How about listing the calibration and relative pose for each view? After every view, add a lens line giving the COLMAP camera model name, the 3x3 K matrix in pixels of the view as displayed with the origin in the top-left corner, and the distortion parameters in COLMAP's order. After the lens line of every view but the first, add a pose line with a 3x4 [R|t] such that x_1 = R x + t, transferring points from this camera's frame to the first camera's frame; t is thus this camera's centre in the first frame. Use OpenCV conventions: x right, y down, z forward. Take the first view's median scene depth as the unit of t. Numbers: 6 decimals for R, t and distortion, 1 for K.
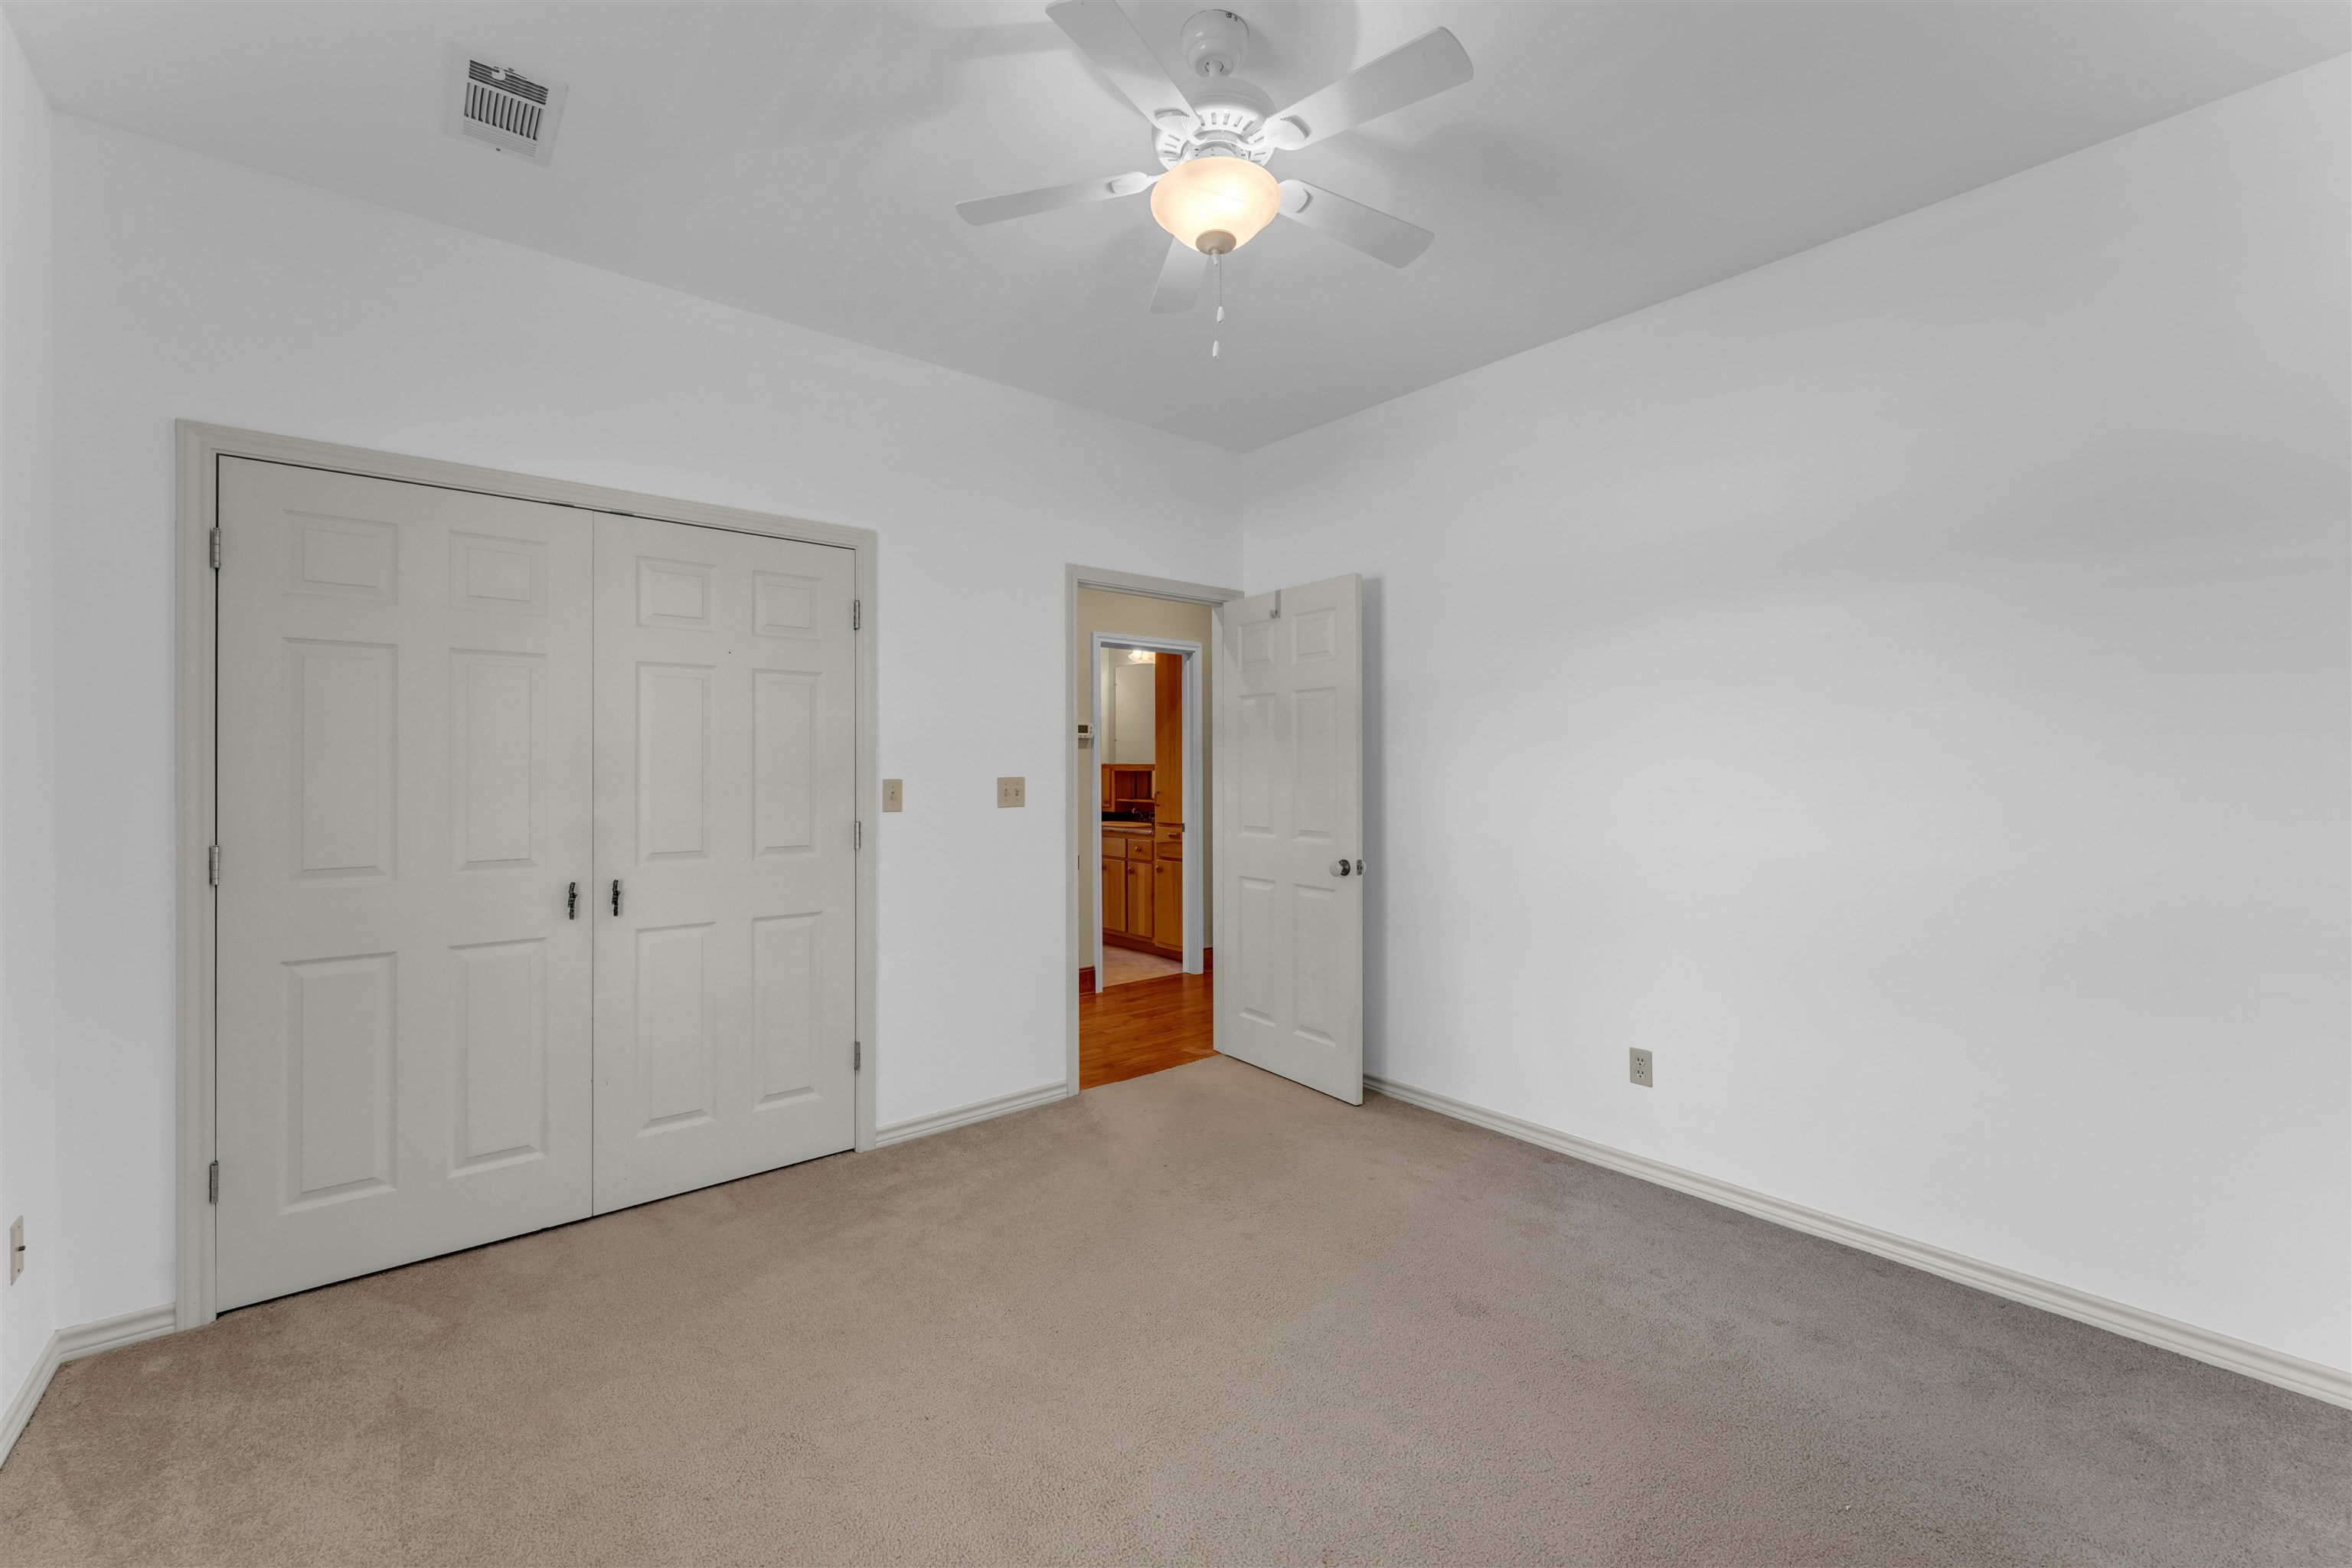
lens RADIAL K [[955.7, 0, 1175.3], [0, 955.7, 777.5], [0, 0, 1]] dist [0.001590, 0.000032]
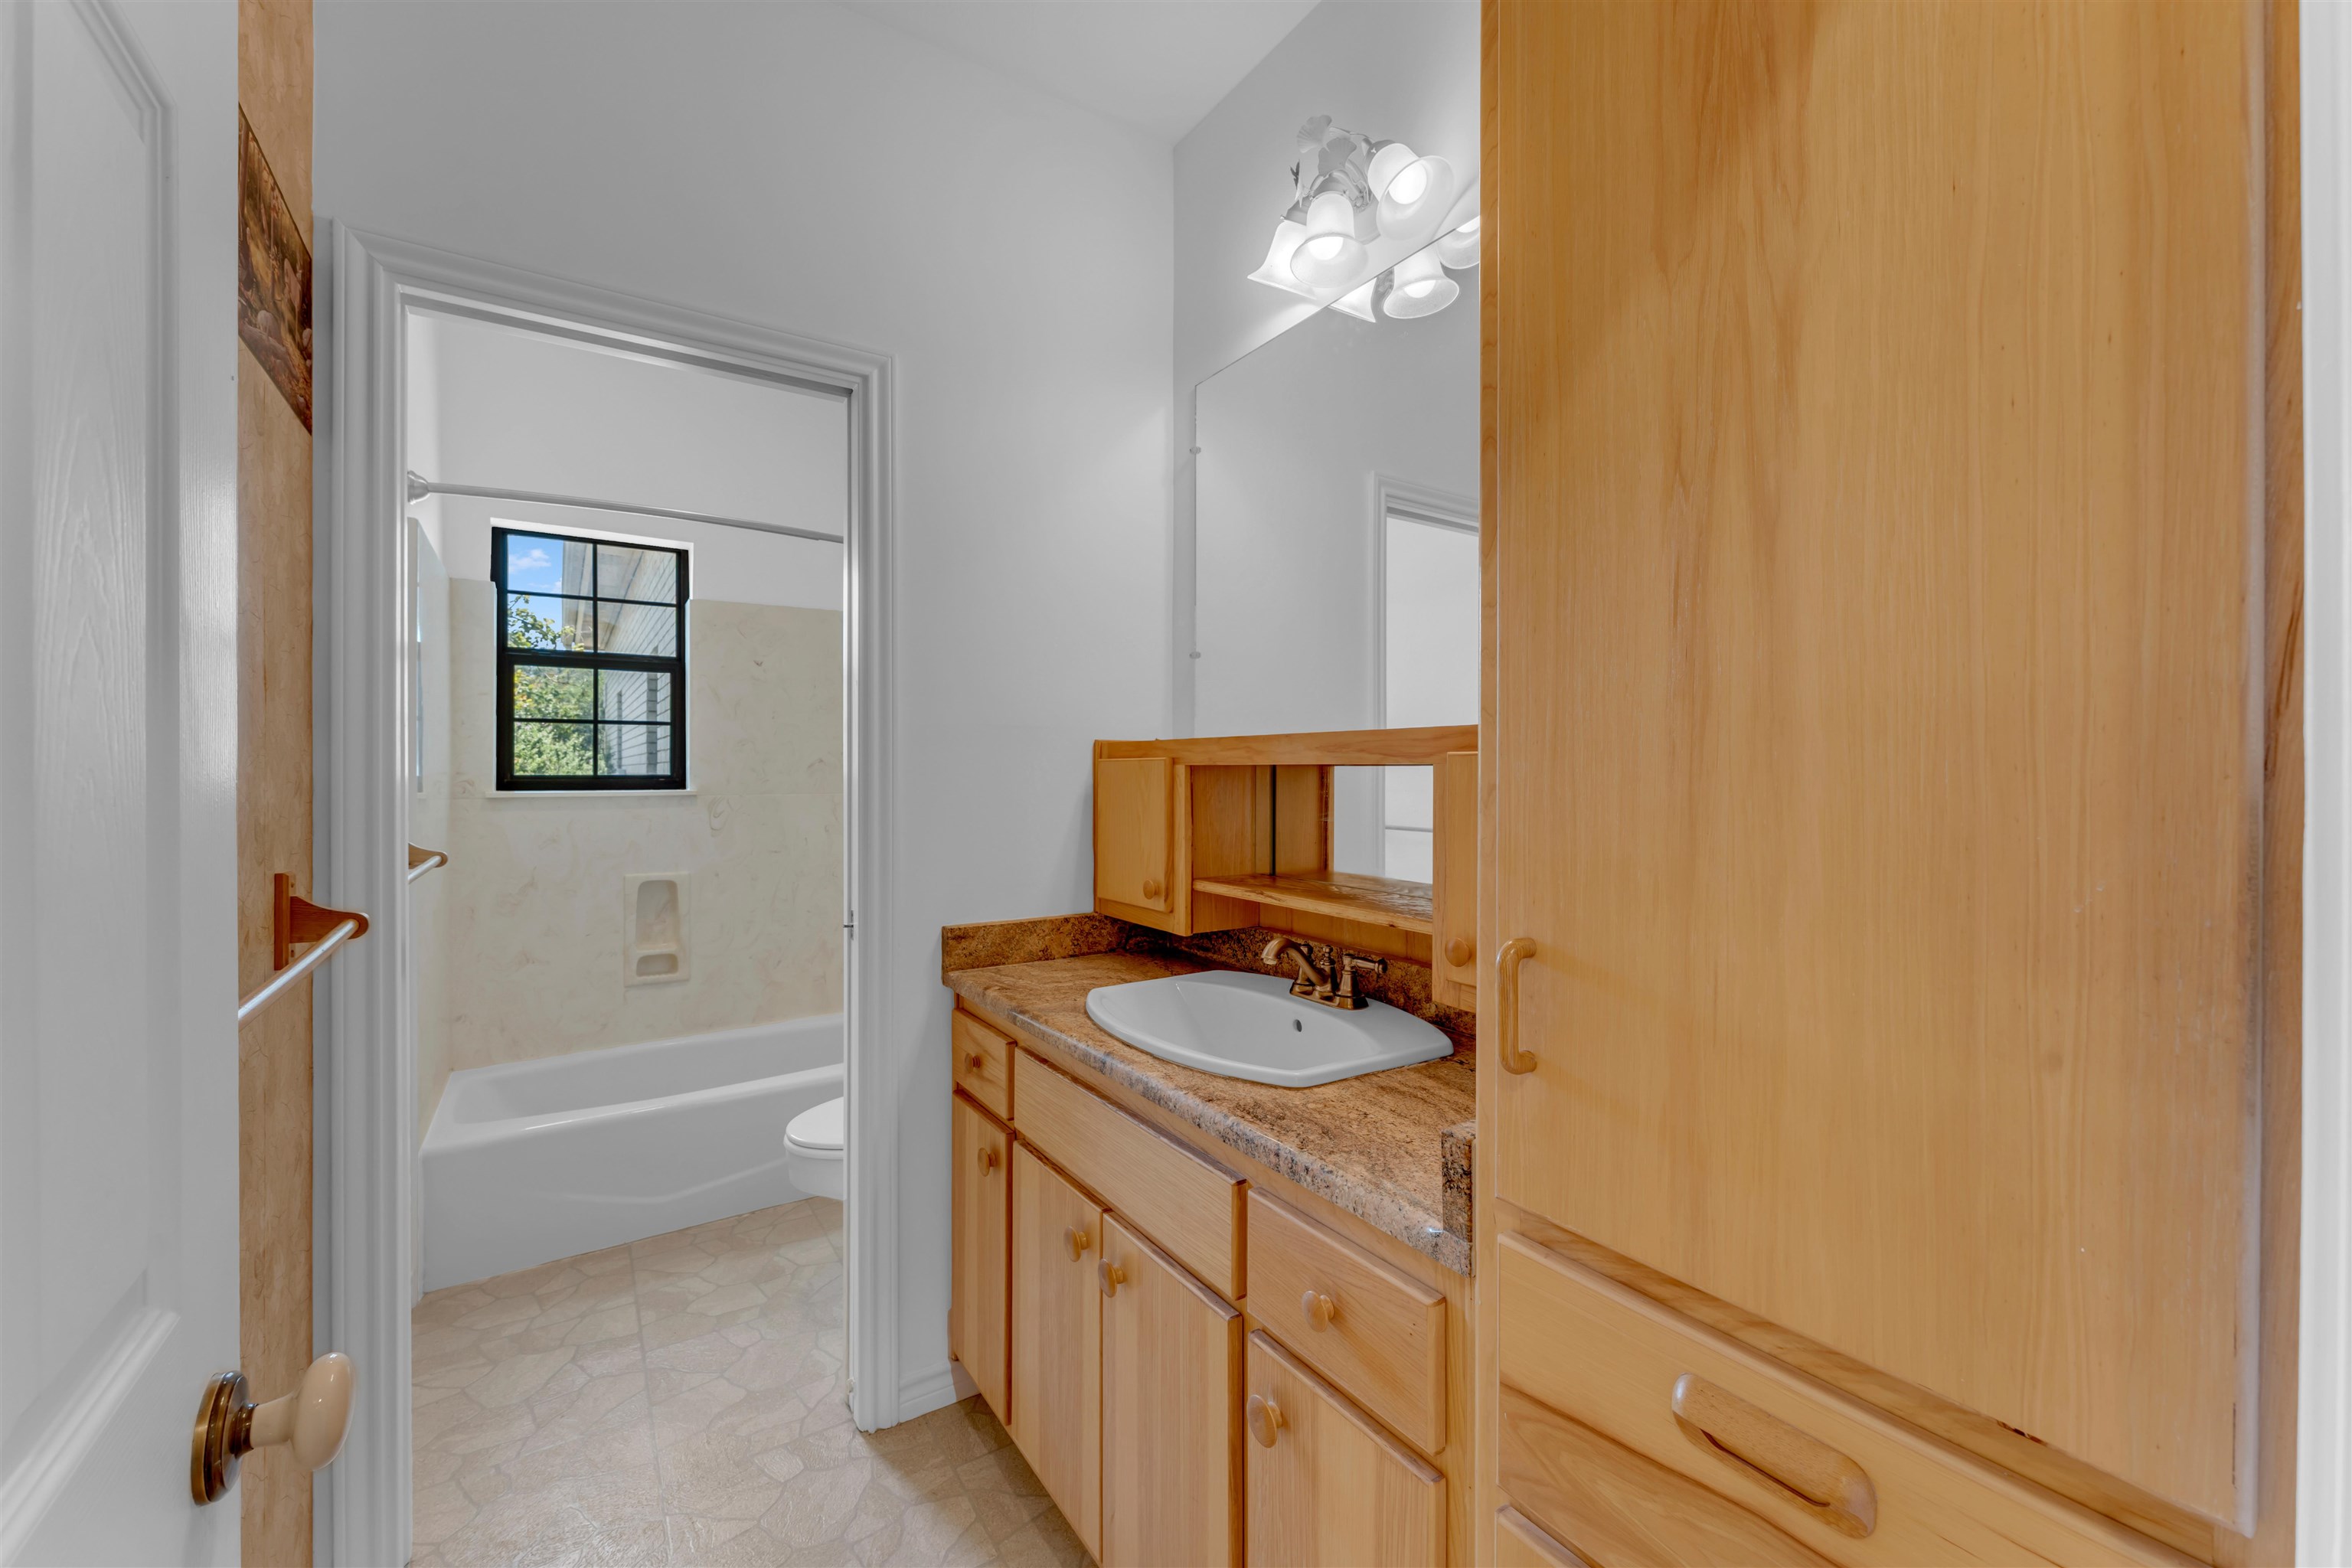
lens RADIAL K [[955.7, 0, 1174.5], [0, 955.7, 775.7], [0, 0, 1]] dist [0.001590, 0.000032]
pose [[0.994123, 0.002112, -0.108236, -0.040134], [-0.002101, 0.999998, 0.000216, -0.003838], [0.108237, 0.000012, 0.994125, 0.758383]]
